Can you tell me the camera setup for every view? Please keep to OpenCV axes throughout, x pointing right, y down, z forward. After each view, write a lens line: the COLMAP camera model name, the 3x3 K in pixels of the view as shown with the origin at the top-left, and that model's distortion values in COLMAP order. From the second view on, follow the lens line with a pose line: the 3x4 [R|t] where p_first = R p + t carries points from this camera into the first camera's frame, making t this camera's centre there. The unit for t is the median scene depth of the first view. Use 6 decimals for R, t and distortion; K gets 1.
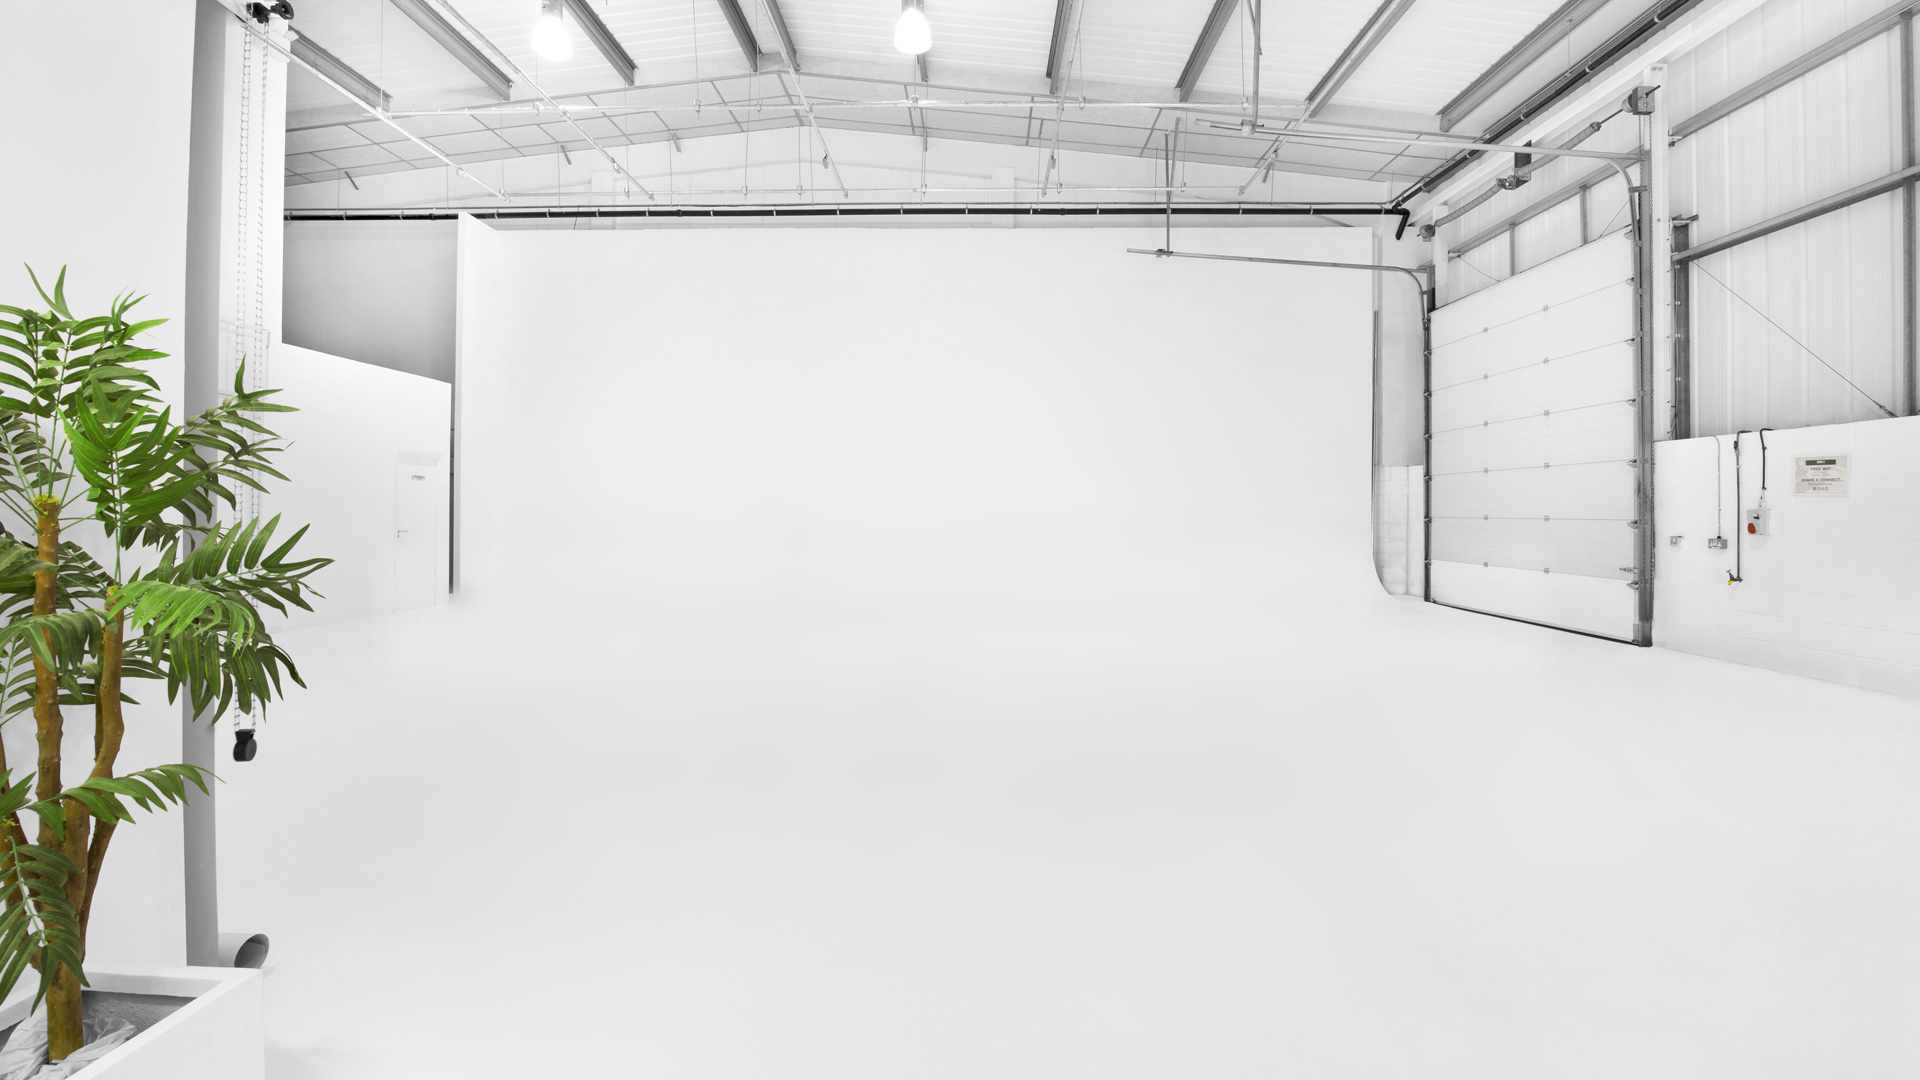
lens RADIAL K [[740.5, 0, 957.6], [0, 740.5, 500.2], [0, 0, 1]] dist [-0.000105, -0.000026]
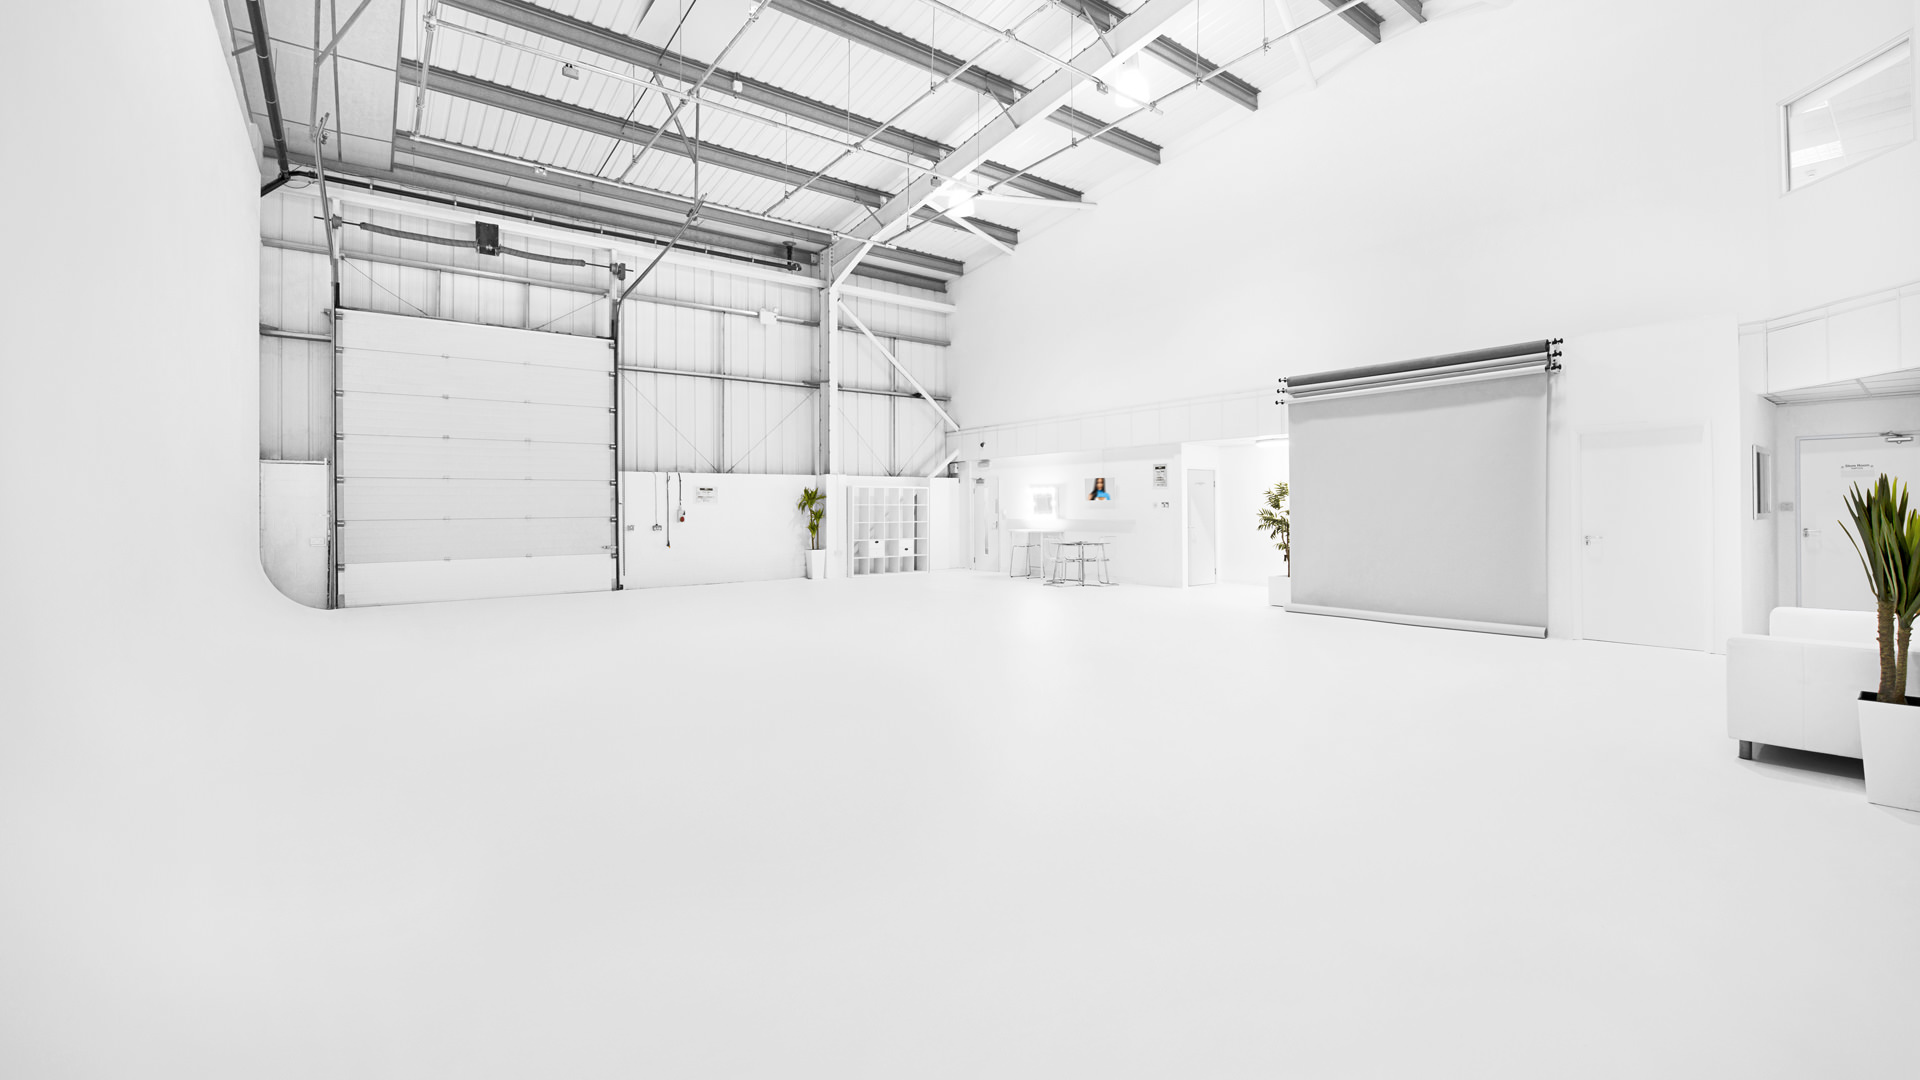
lens RADIAL K [[784.4, 0, 970.9], [0, 784.4, 502.0], [0, 0, 1]] dist [-0.000686, -0.000190]
pose [[-0.631154, 0.007175, 0.775625, -0.974570], [-0.003856, 0.999916, -0.012388, 0.011571], [-0.775648, -0.010810, -0.631073, 1.485282]]
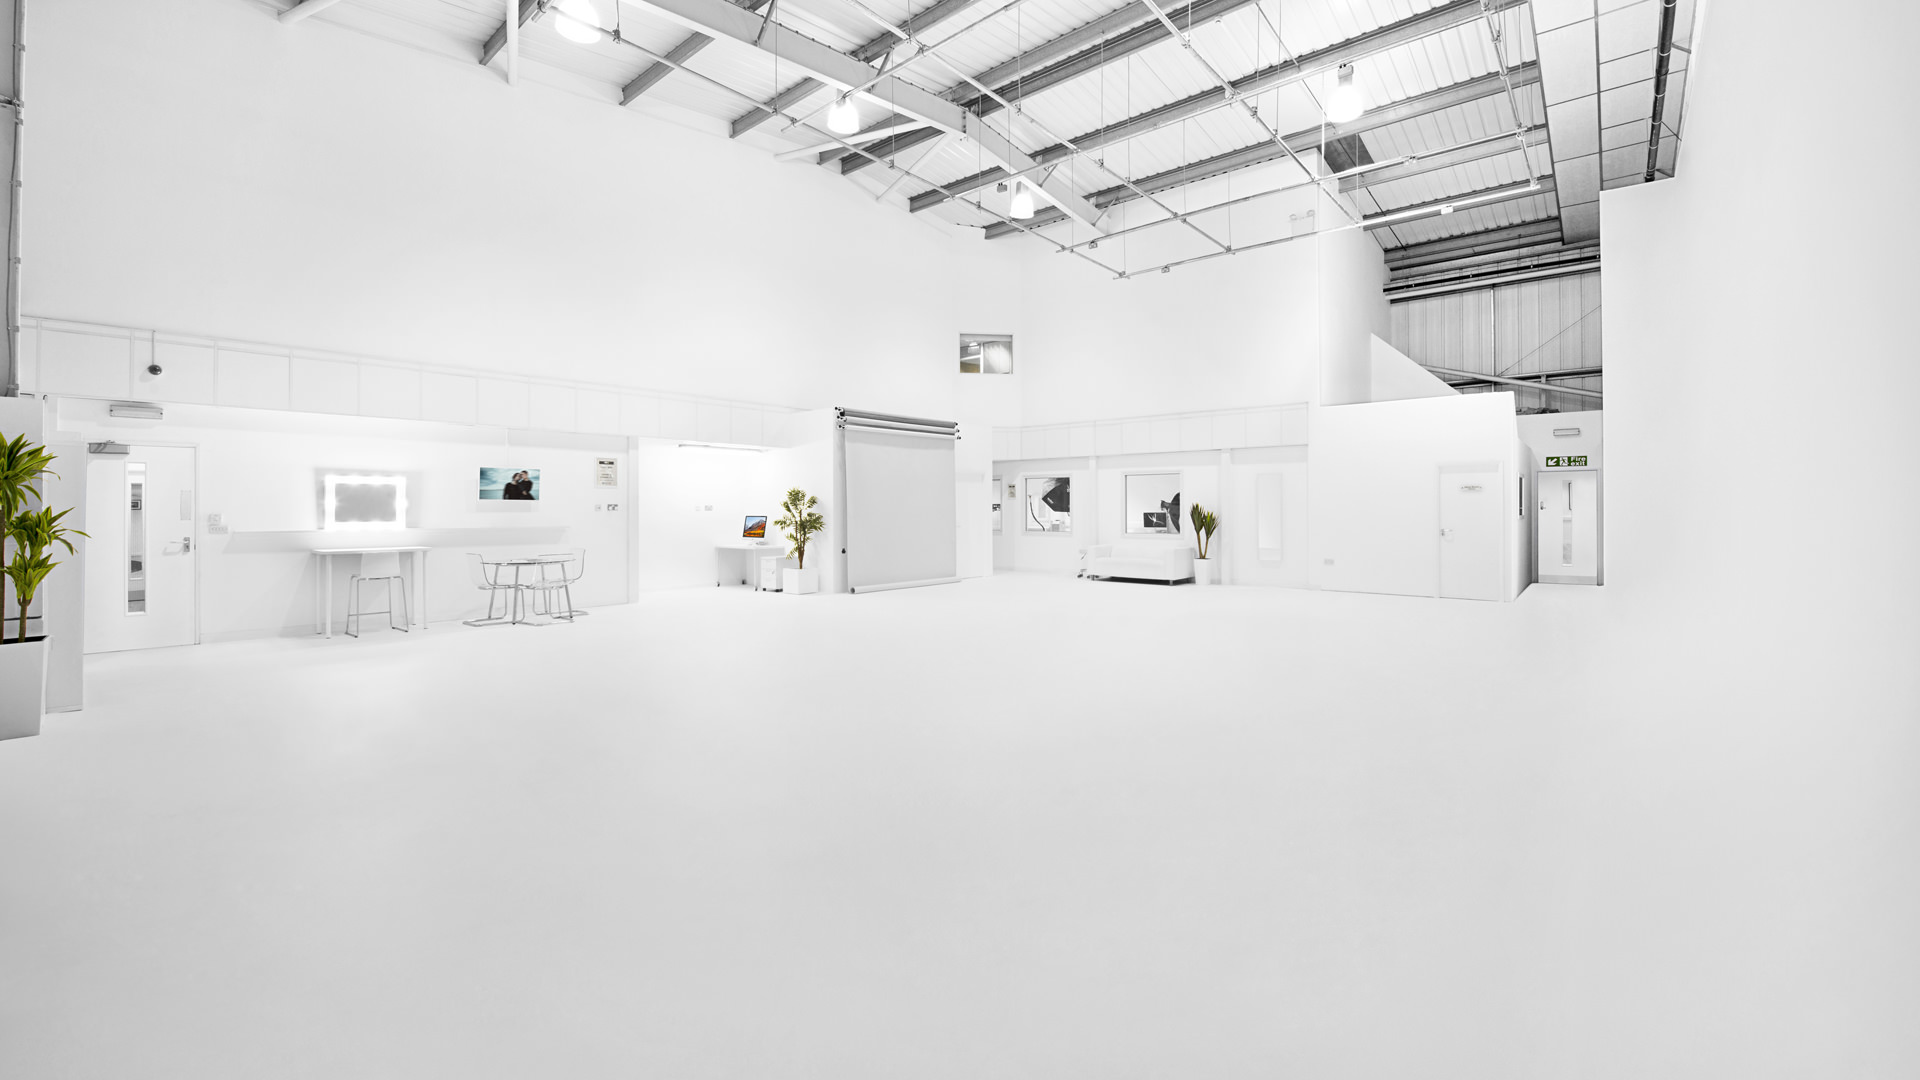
lens RADIAL K [[784.4, 0, 970.9], [0, 784.4, 502.0], [0, 0, 1]] dist [-0.000686, -0.000190]
pose [[-0.637642, -0.011157, -0.770252, 0.820511], [0.005850, 0.999796, -0.019324, 0.015907], [0.770311, -0.016828, -0.637447, 1.490481]]
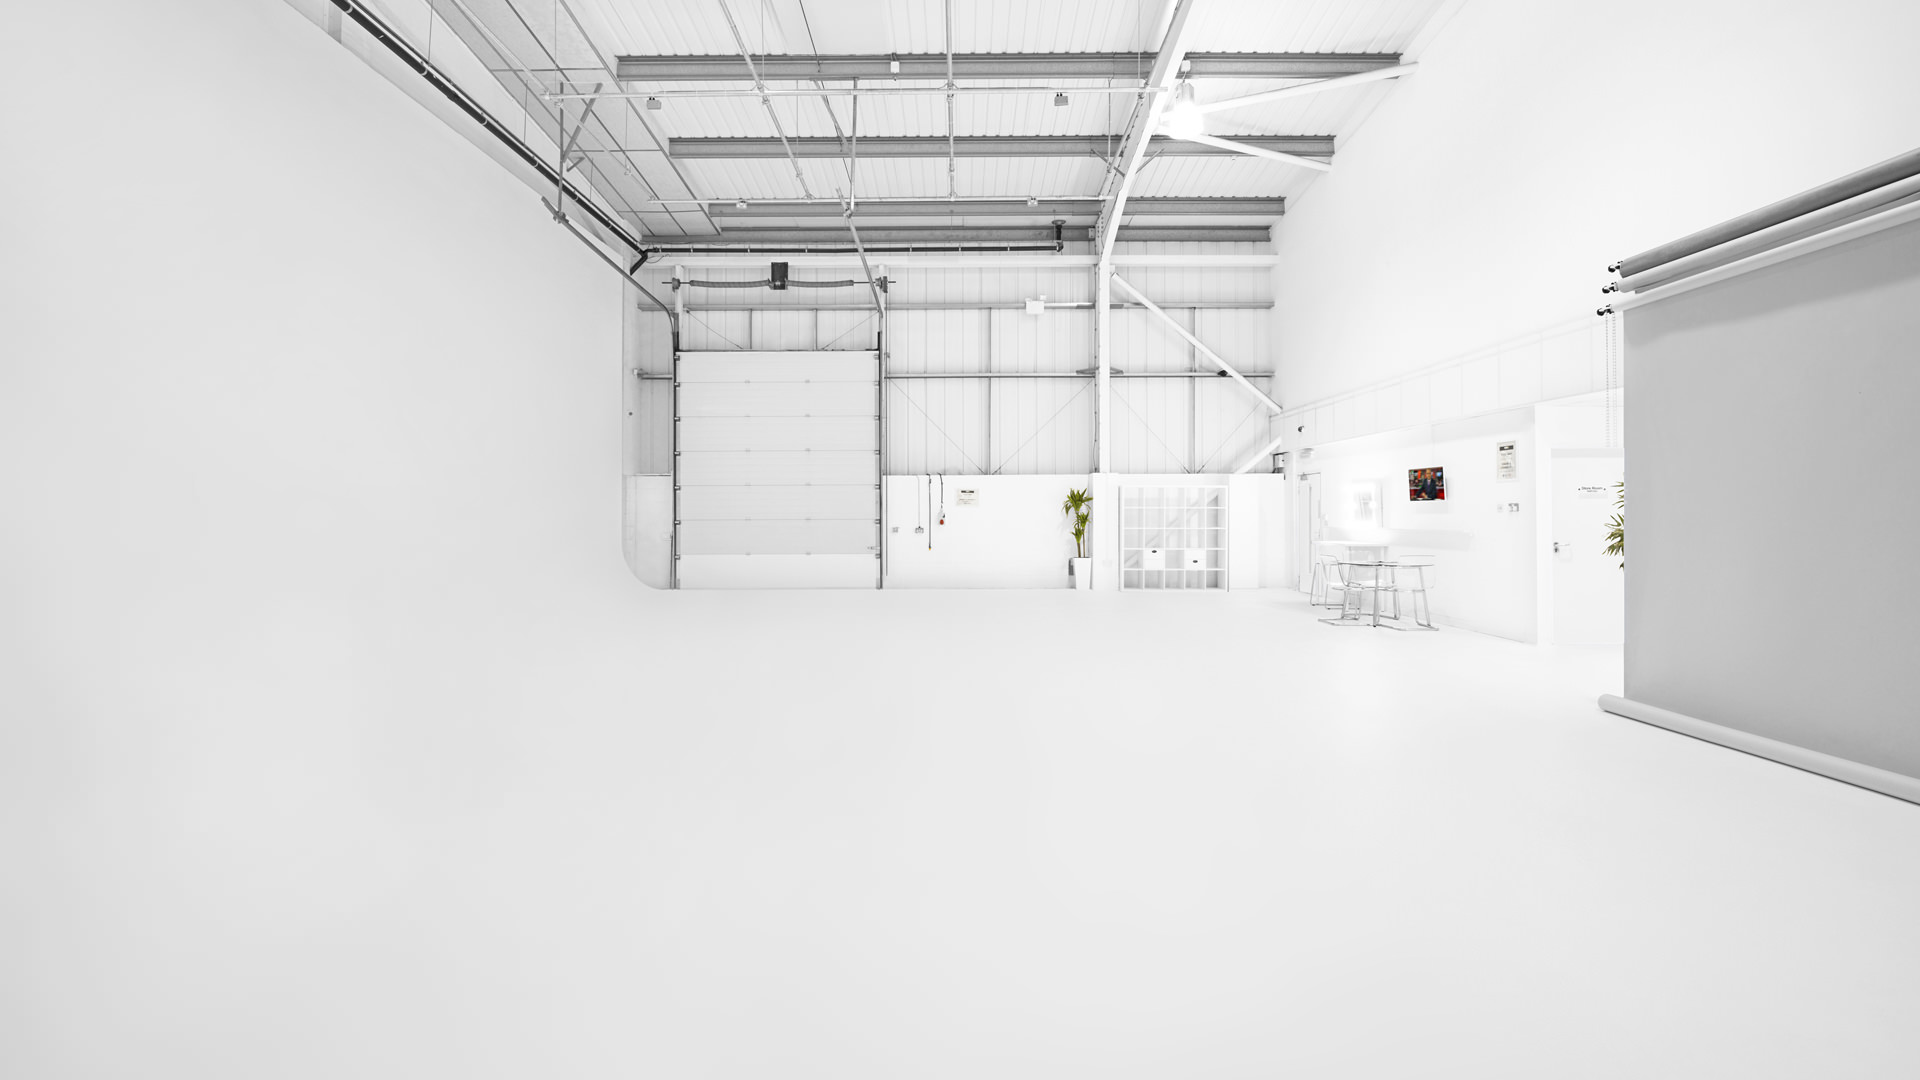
lens RADIAL K [[784.4, 0, 970.9], [0, 784.4, 502.0], [0, 0, 1]] dist [-0.000686, -0.000190]
pose [[-0.020950, 0.012157, 0.999707, -0.955542], [-0.008731, 0.999886, -0.012342, 0.007027], [-0.999742, -0.008987, -0.020841, 0.811685]]
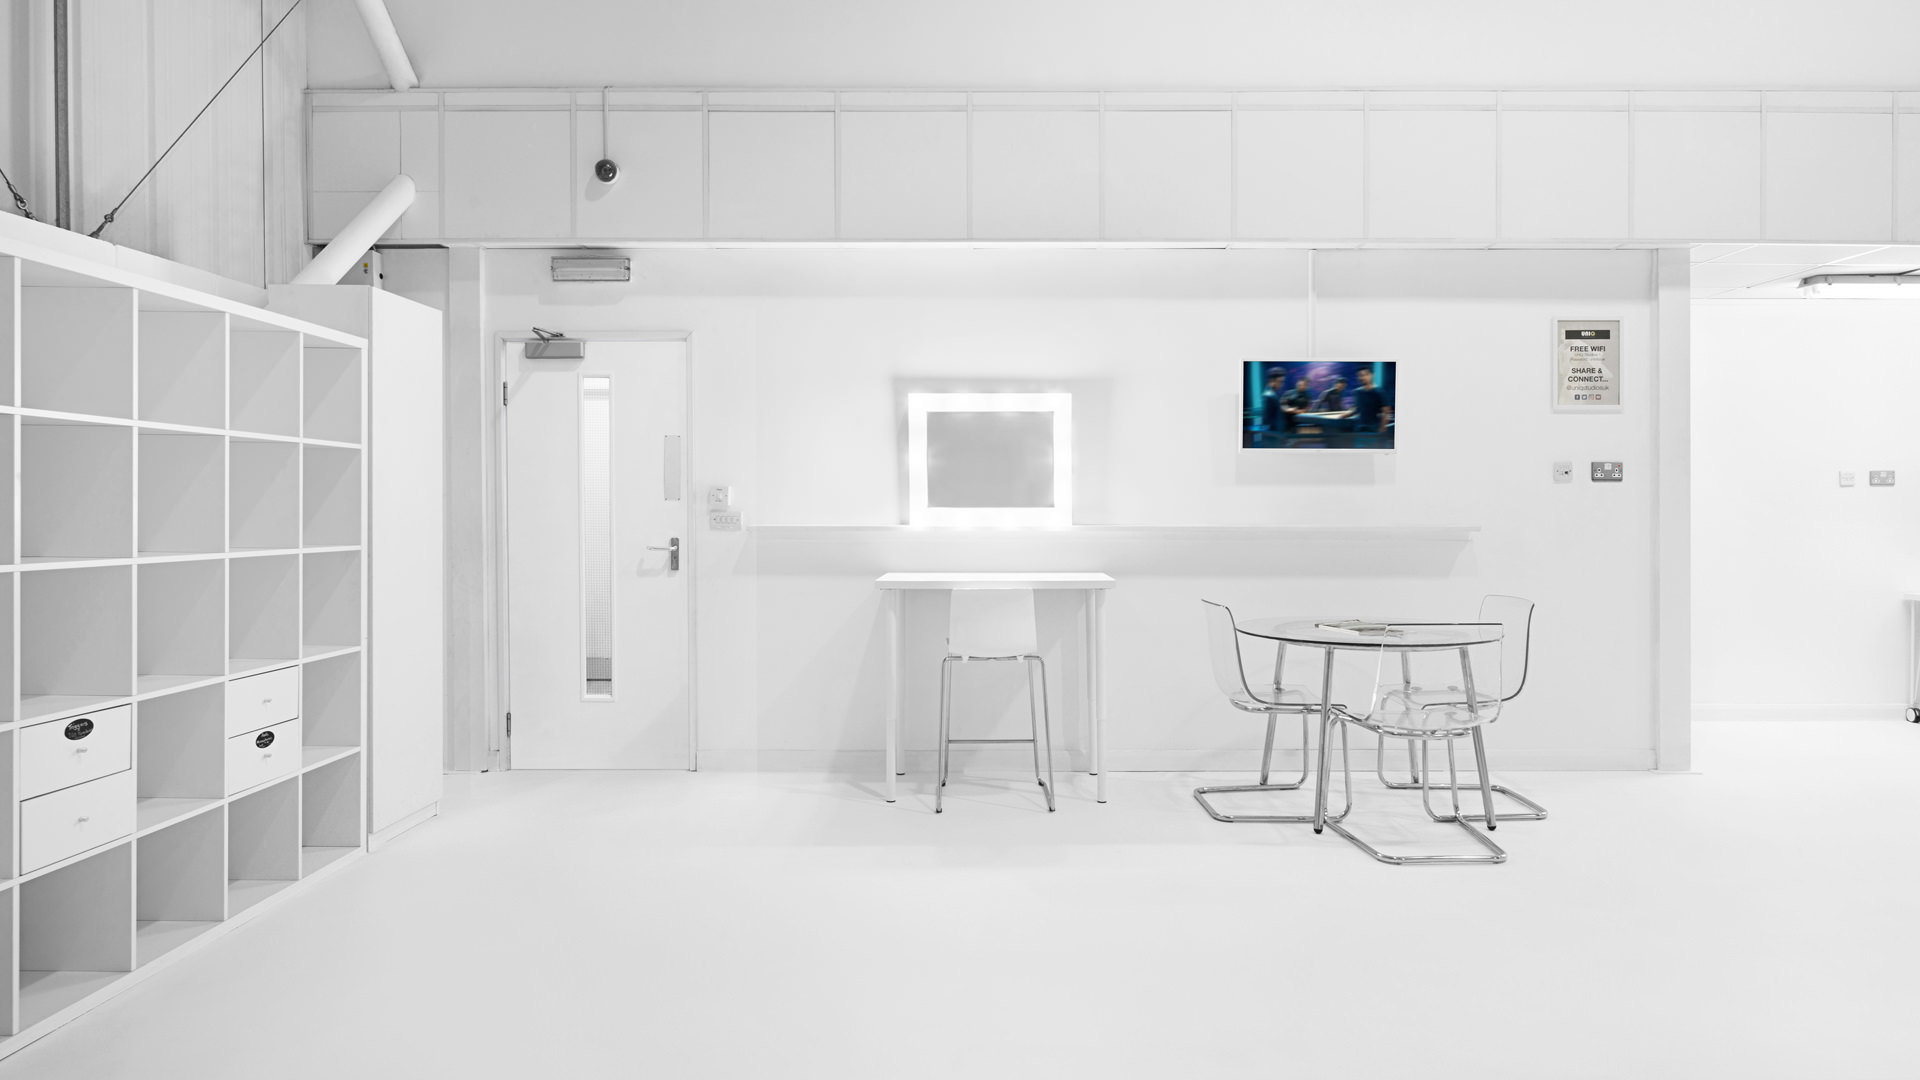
lens RADIAL K [[1196.4, 0, 960.3], [0, 1196.4, 496.6], [0, 0, 1]] dist [-0.002097, 0.000444]
pose [[-0.999913, -0.003756, -0.012643, 0.520141], [-0.003558, 0.999871, -0.015690, 0.022531], [0.012700, -0.015644, -0.999797, 0.759605]]
